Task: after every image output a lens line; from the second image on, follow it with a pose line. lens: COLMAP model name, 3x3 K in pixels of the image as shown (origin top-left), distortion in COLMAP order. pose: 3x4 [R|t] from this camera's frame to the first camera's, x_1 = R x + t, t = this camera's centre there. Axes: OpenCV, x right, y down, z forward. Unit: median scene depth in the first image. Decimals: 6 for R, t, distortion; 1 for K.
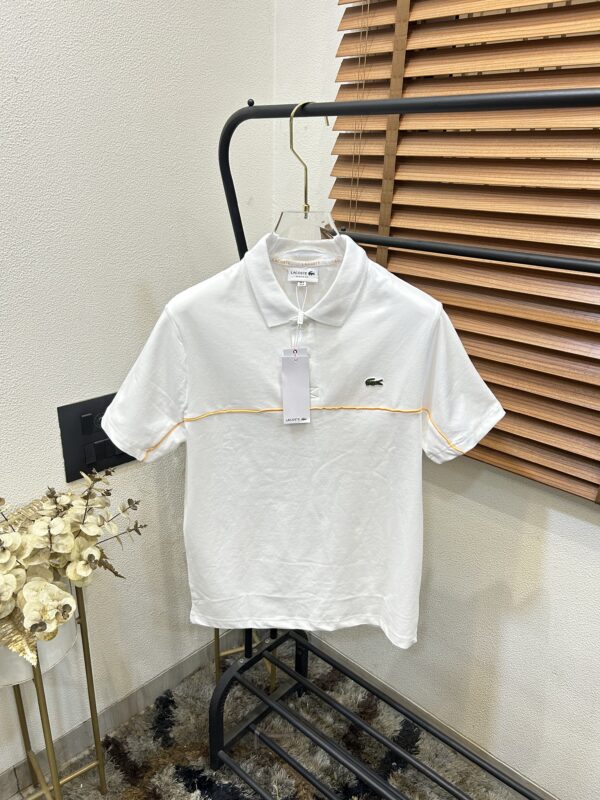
lens RADIAL K [[606.2, 0, 297.1], [0, 606.2, 402.1], [0, 0, 1]] dist [0.043492, -0.052768]
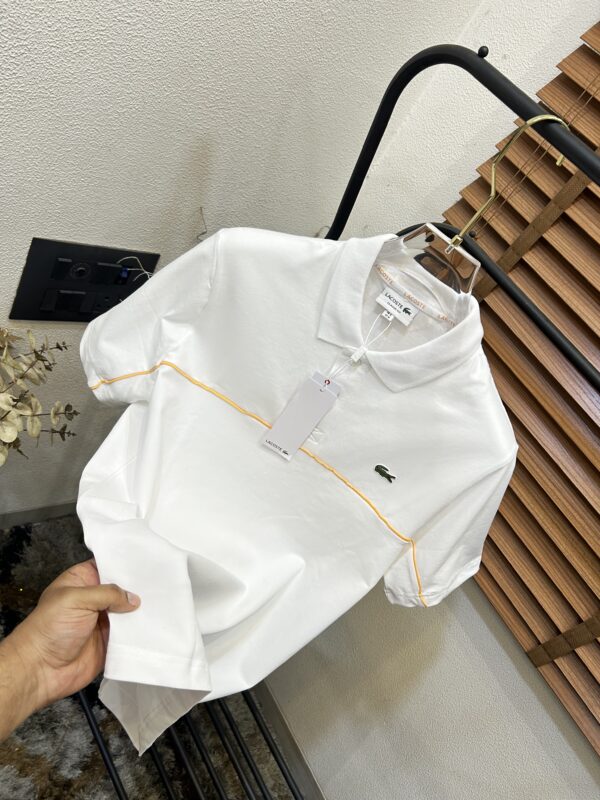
lens RADIAL K [[606.2, 0, 300.7], [0, 606.2, 405.3], [0, 0, 1]] dist [0.043492, -0.052768]
pose [[0.860388, 0.481662, 0.166539, -0.118754], [-0.509393, 0.822940, 0.251572, -0.167204], [-0.015879, -0.301283, 0.953403, 0.179742]]
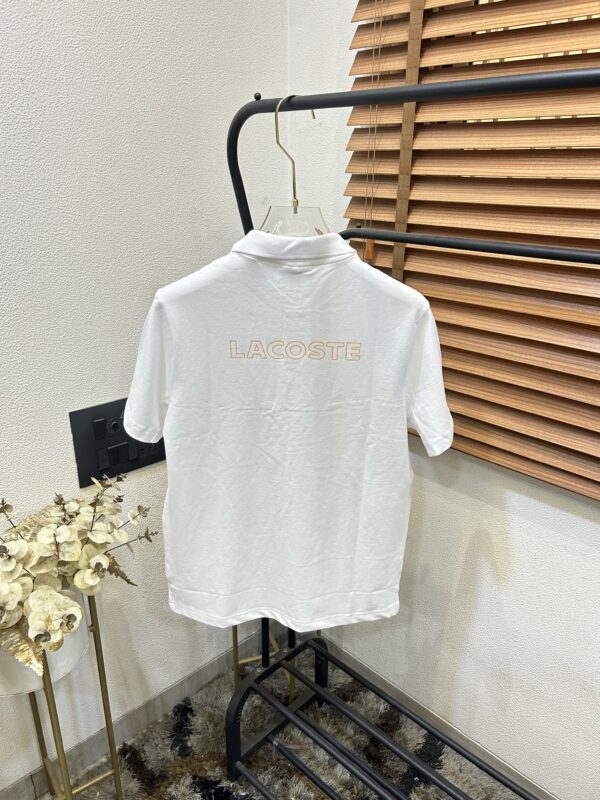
lens RADIAL K [[606.2, 0, 299.5], [0, 606.2, 404.5], [0, 0, 1]] dist [0.043492, -0.052768]
pose [[0.999010, -0.004892, -0.044217, 0.021760], [0.004869, 0.999988, -0.000622, -0.001528], [0.044219, 0.000406, 0.999022, 0.026145]]
